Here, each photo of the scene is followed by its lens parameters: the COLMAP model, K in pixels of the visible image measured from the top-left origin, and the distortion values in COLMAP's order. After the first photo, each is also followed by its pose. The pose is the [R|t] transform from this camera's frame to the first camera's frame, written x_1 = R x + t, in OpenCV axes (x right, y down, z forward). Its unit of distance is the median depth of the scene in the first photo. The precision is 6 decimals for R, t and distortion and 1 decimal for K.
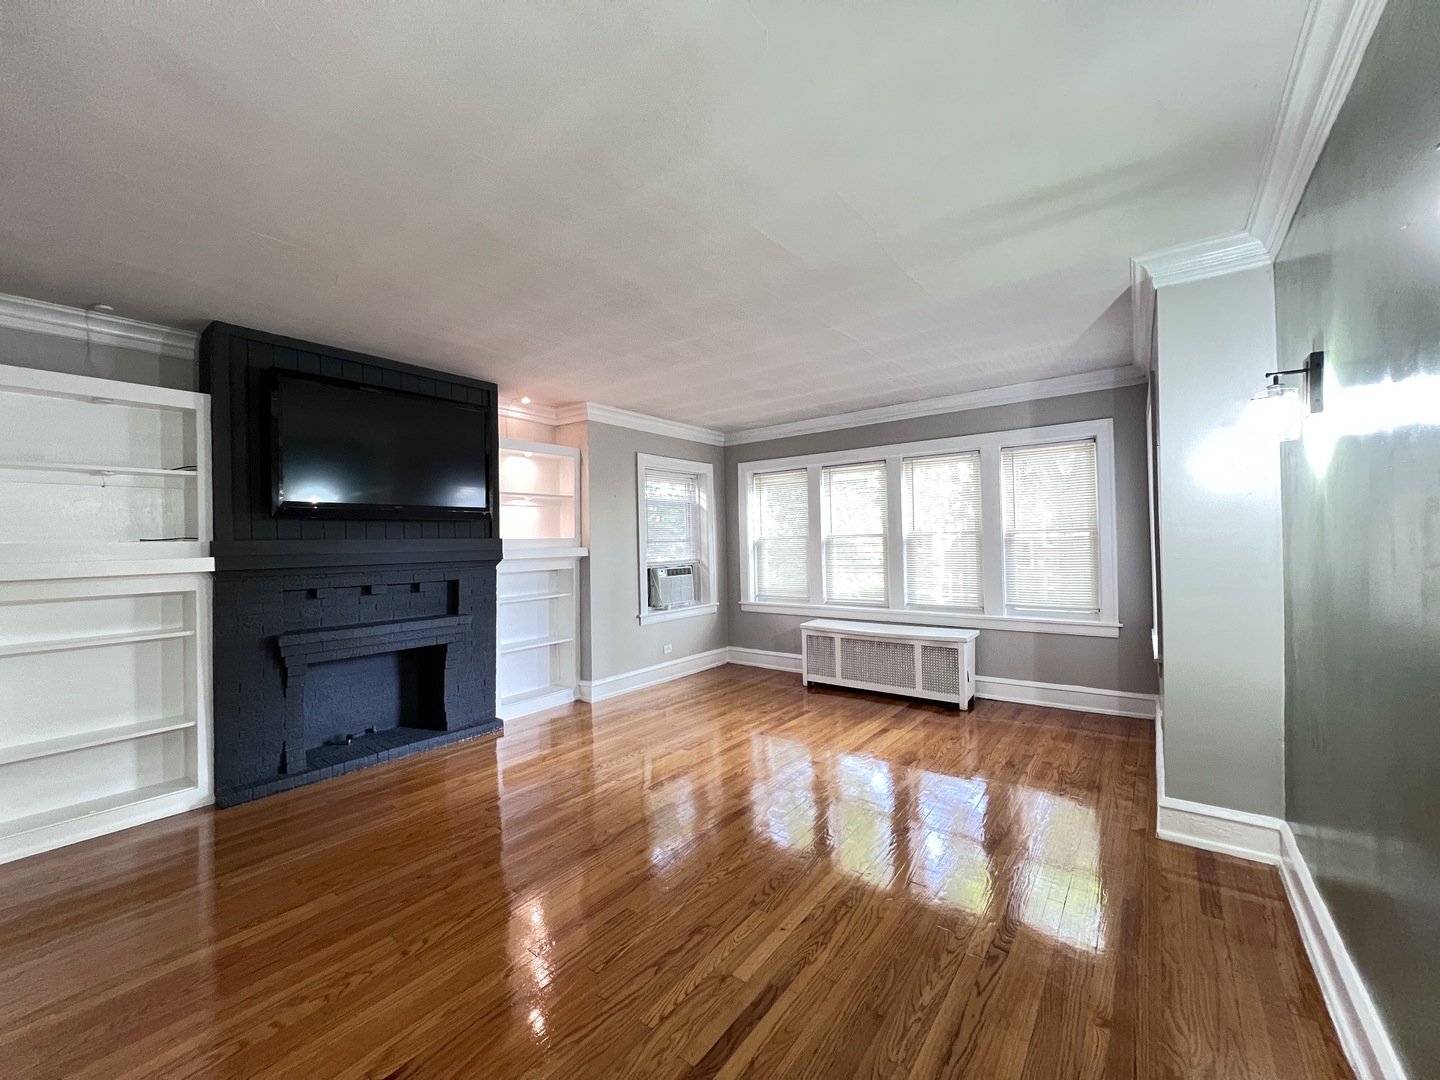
lens RADIAL K [[578.3, 0, 715.8], [0, 578.3, 537.0], [0, 0, 1]] dist [-0.000524, 0.000582]
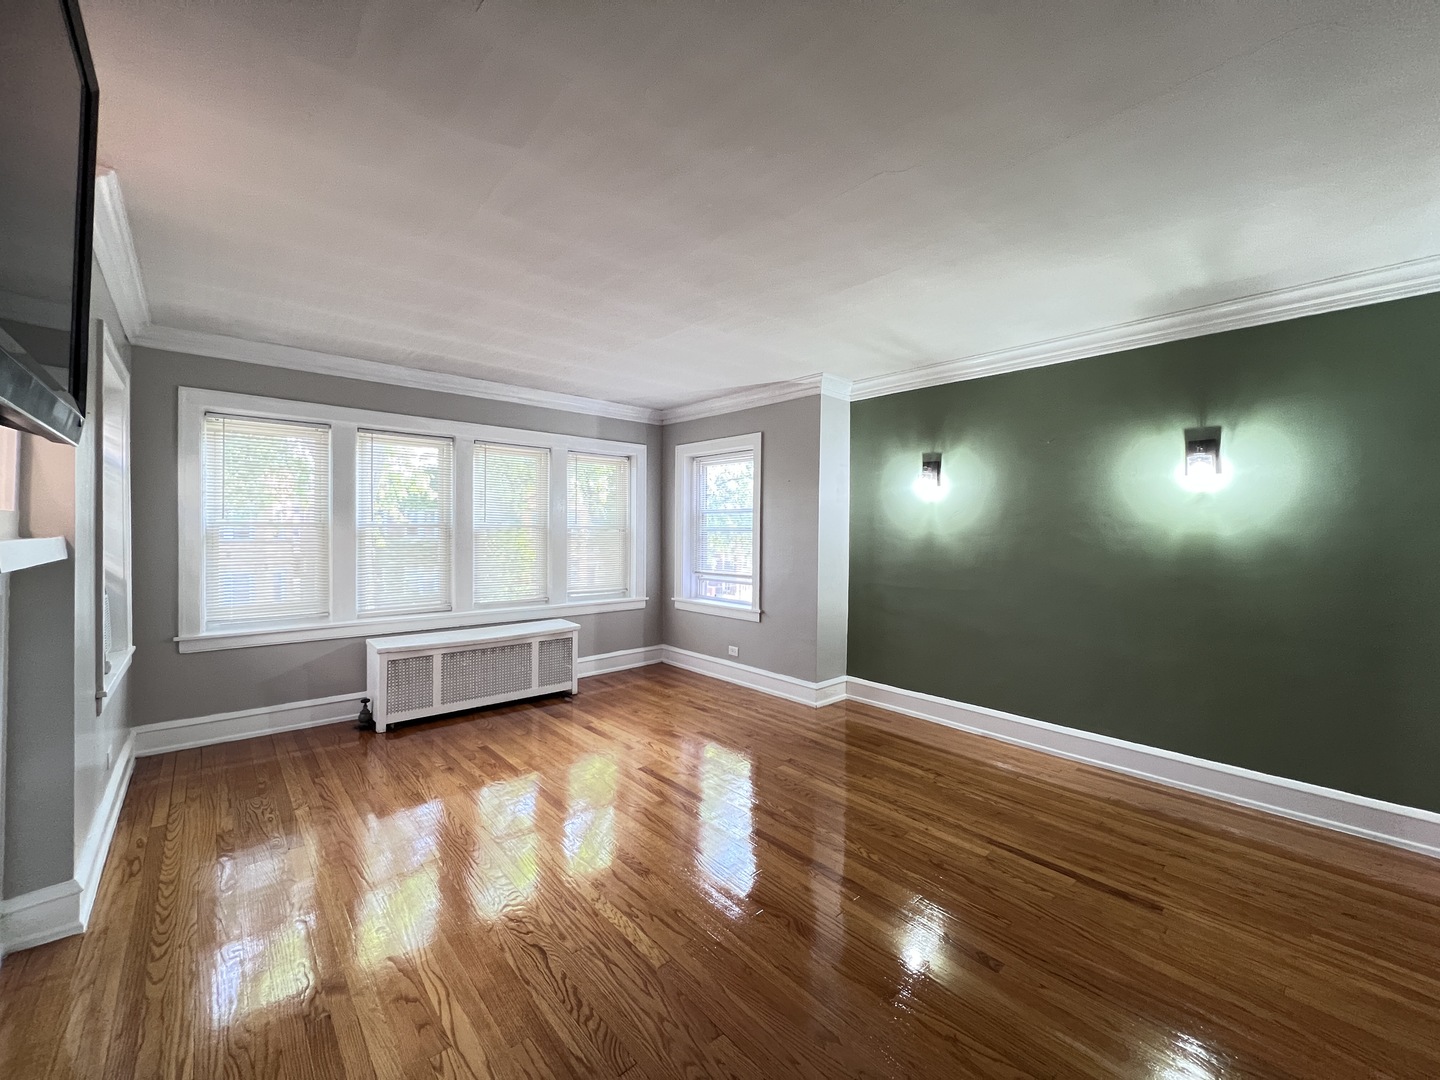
lens RADIAL K [[574.0, 0, 719.9], [0, 574.0, 544.8], [0, 0, 1]] dist [-0.002616, -0.000026]
pose [[0.183409, -0.002198, 0.983034, -0.537689], [-0.020839, 0.999764, 0.006124, 0.012416], [-0.982816, -0.021608, 0.183320, 0.528464]]
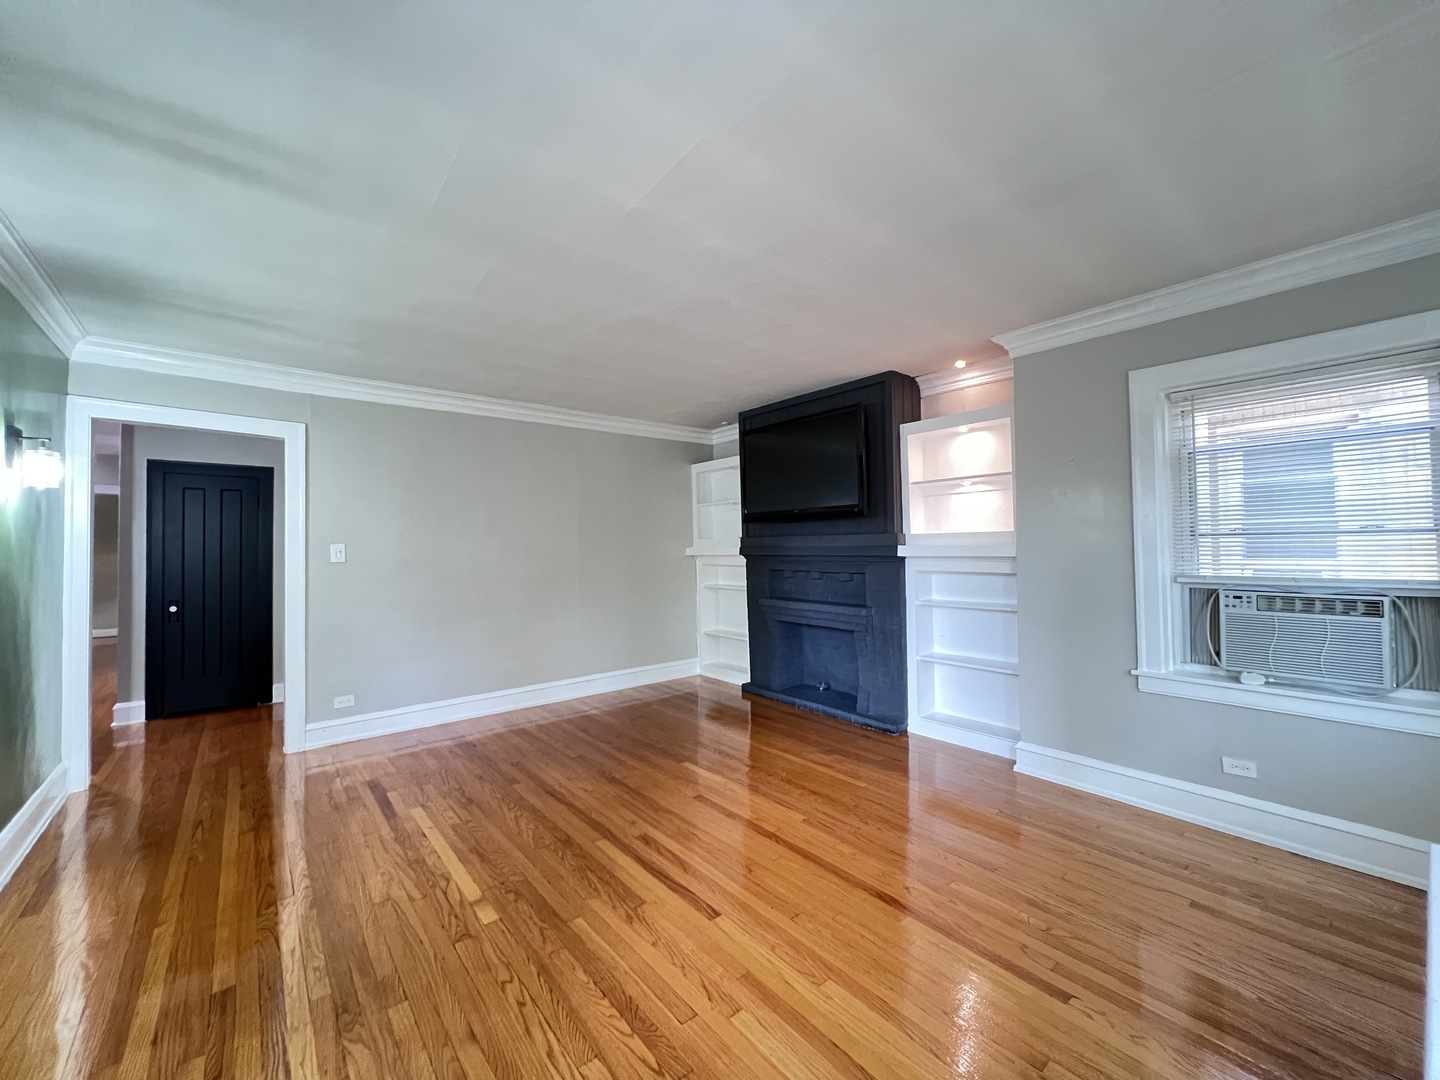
lens RADIAL K [[581.7, 0, 721.8], [0, 581.7, 534.5], [0, 0, 1]] dist [0.000093, 0.000233]
pose [[-0.224426, 0.001823, -0.974489, 0.555340], [0.020630, 0.999783, -0.002880, 0.001359], [0.974273, -0.020750, -0.224415, 0.851669]]
